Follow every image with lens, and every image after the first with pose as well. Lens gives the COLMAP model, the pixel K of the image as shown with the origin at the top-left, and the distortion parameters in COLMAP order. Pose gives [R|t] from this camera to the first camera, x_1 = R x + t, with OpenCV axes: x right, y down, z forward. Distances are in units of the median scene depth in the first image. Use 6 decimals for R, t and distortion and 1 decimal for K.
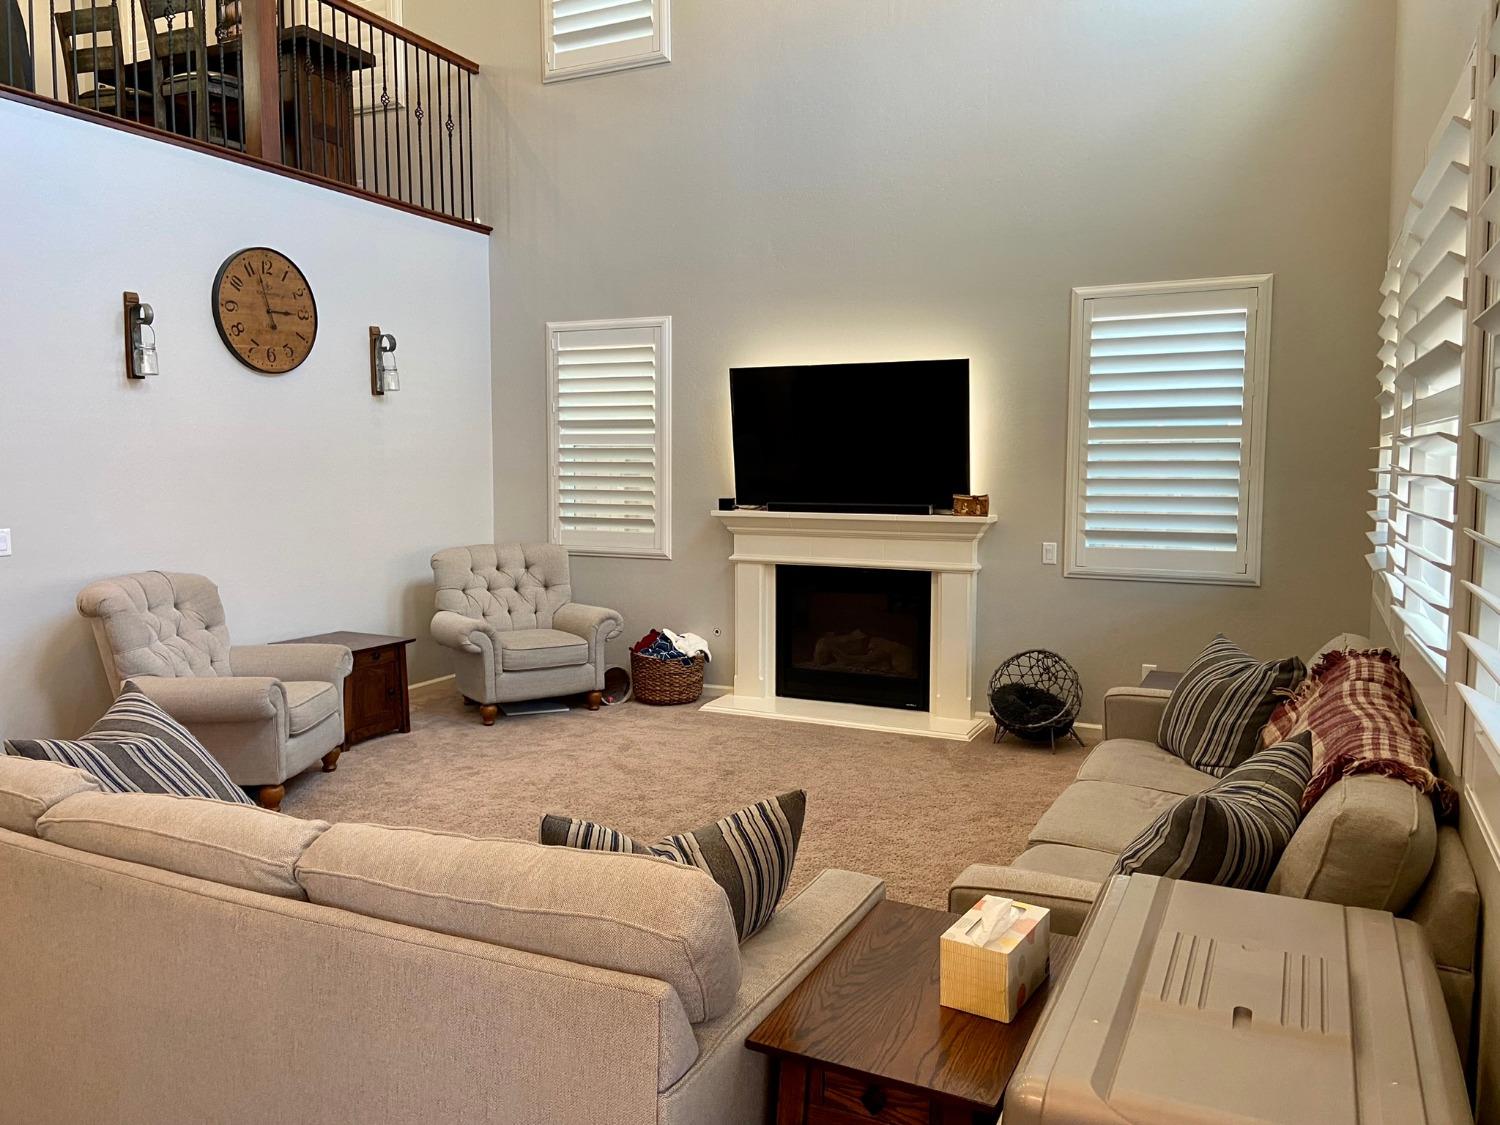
lens RADIAL K [[1137.5, 0, 738.0], [0, 1137.5, 558.6], [0, 0, 1]] dist [0.081597, -0.063659]
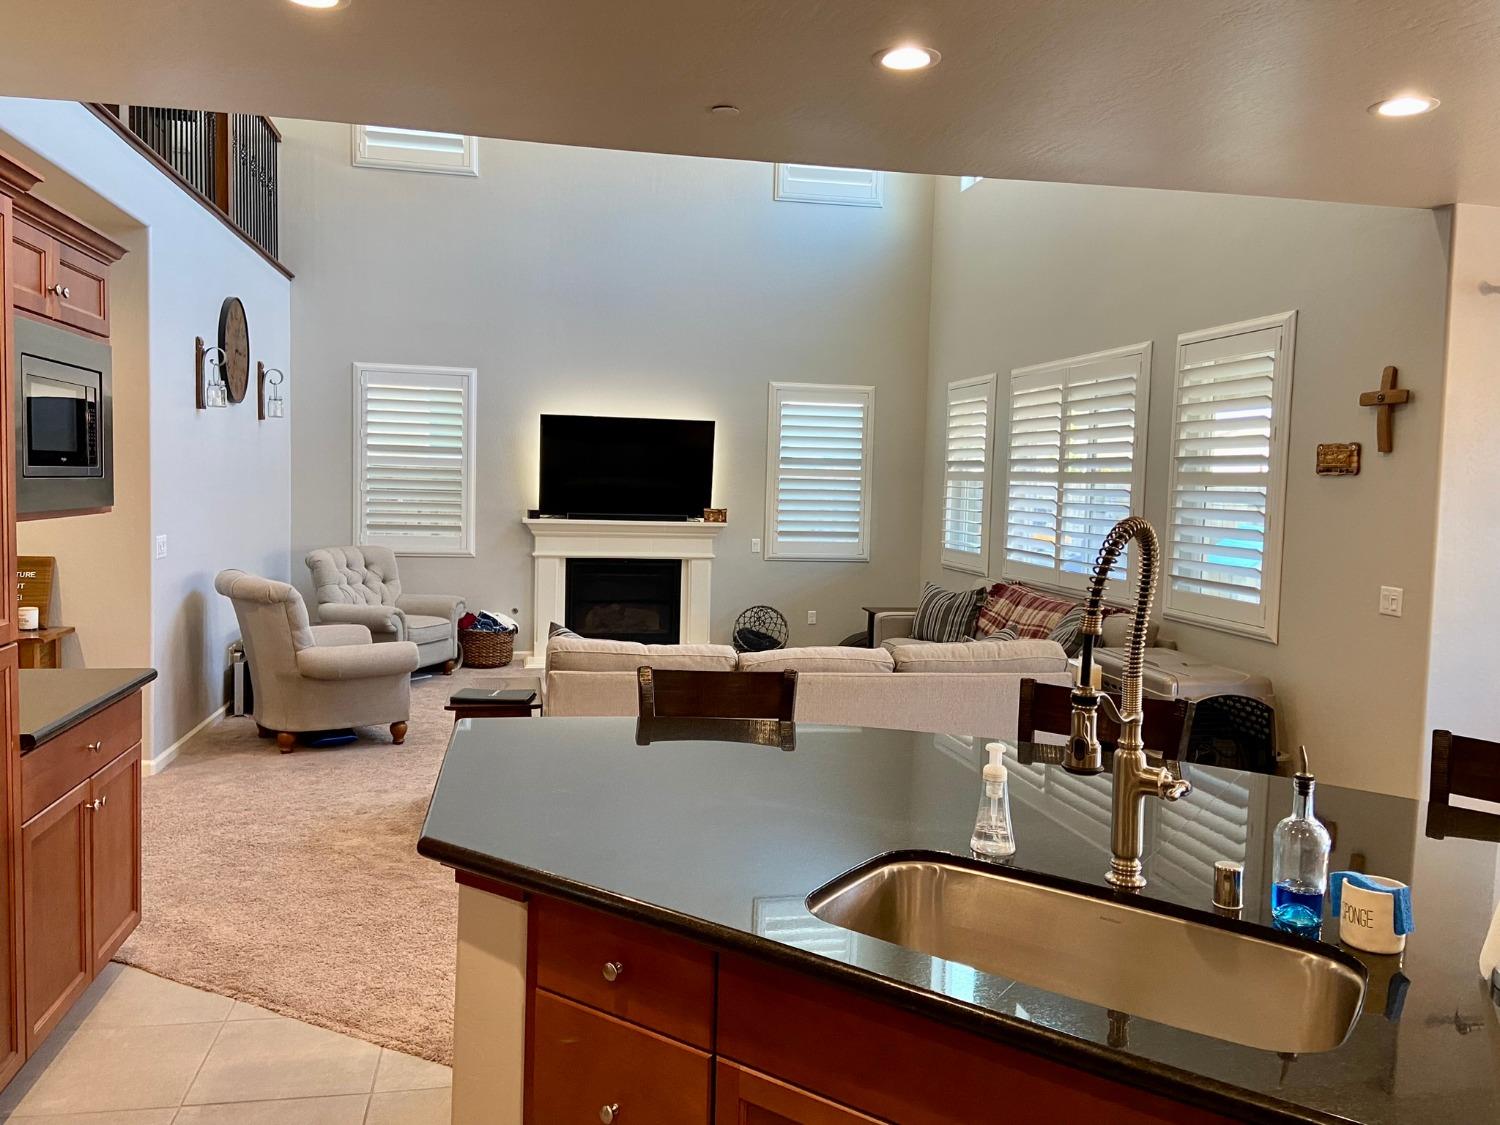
lens RADIAL K [[1137.5, 0, 747.6], [0, 1137.5, 562.7], [0, 0, 1]] dist [0.081597, -0.063659]
pose [[0.792071, -0.025096, 0.609913, -0.670663], [0.028071, 0.999595, 0.004675, 0.010936], [-0.609783, 0.013418, 0.792455, -0.234462]]
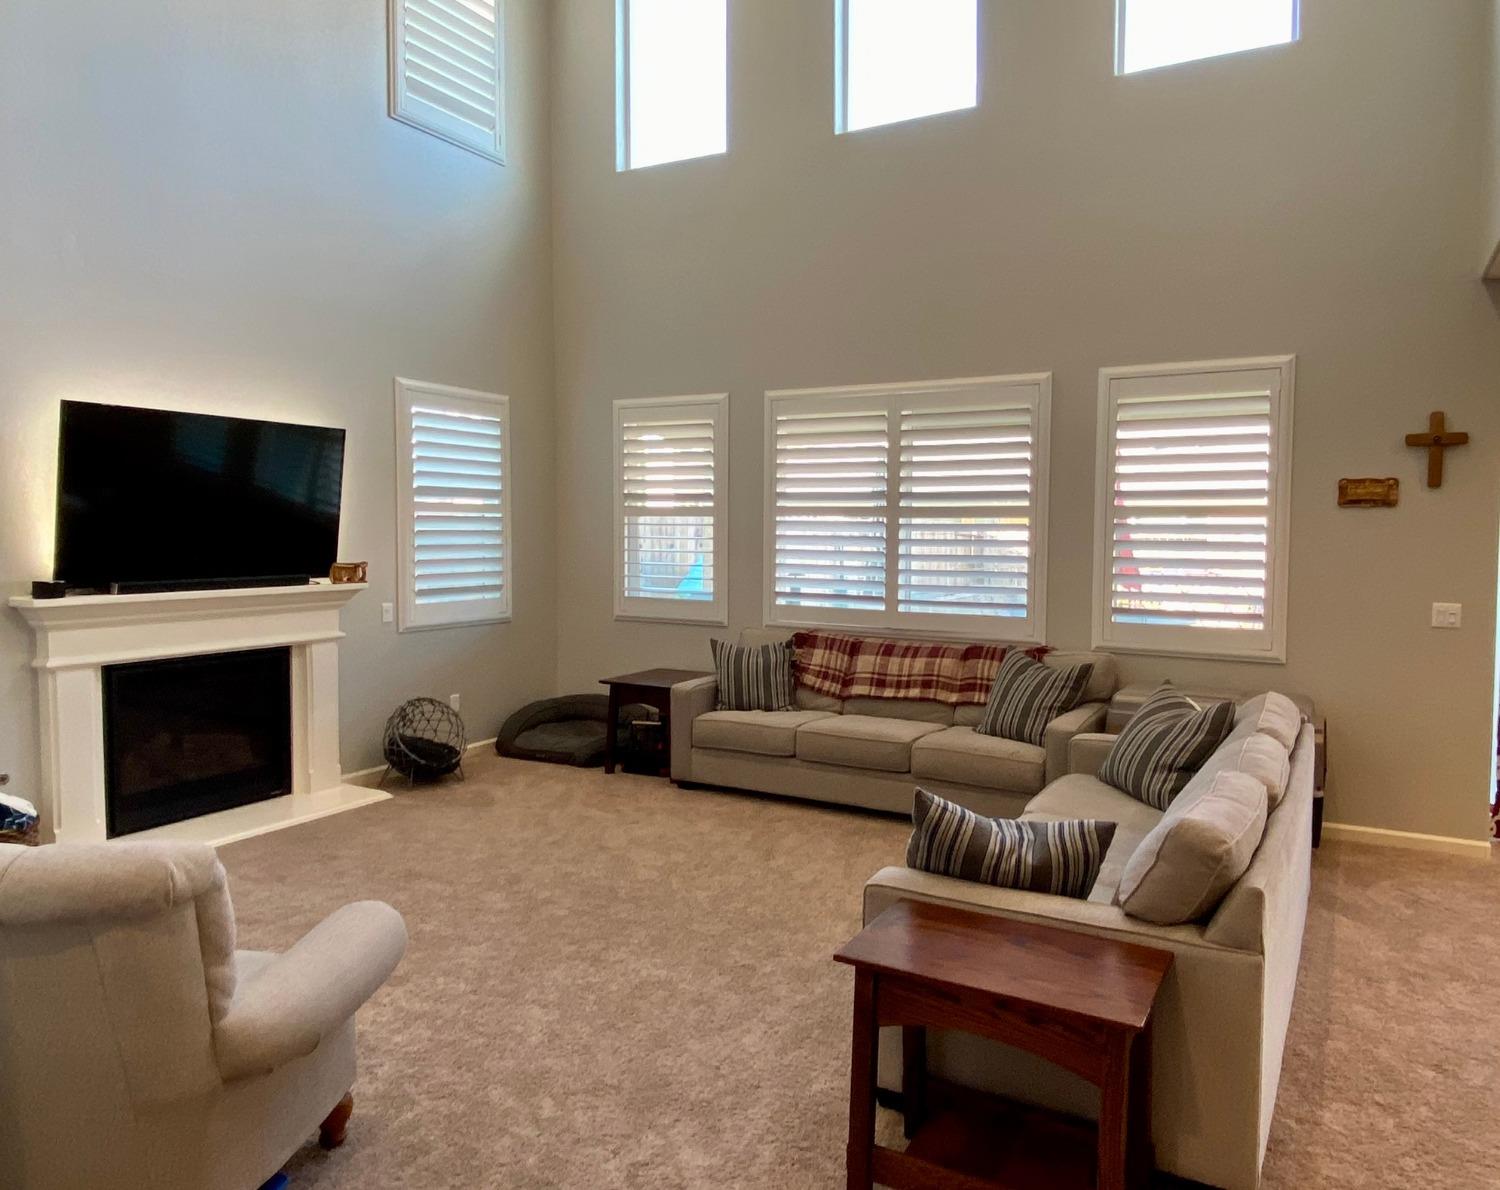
lens RADIAL K [[1035.5, 0, 779.4], [0, 1035.5, 584.8], [0, 0, 1]] dist [0.060895, -0.007117]
pose [[0.032314, -0.056306, 0.997891, -0.686041], [0.079849, 0.995366, 0.053578, -0.053015], [-0.996283, 0.077949, 0.036660, 0.558278]]
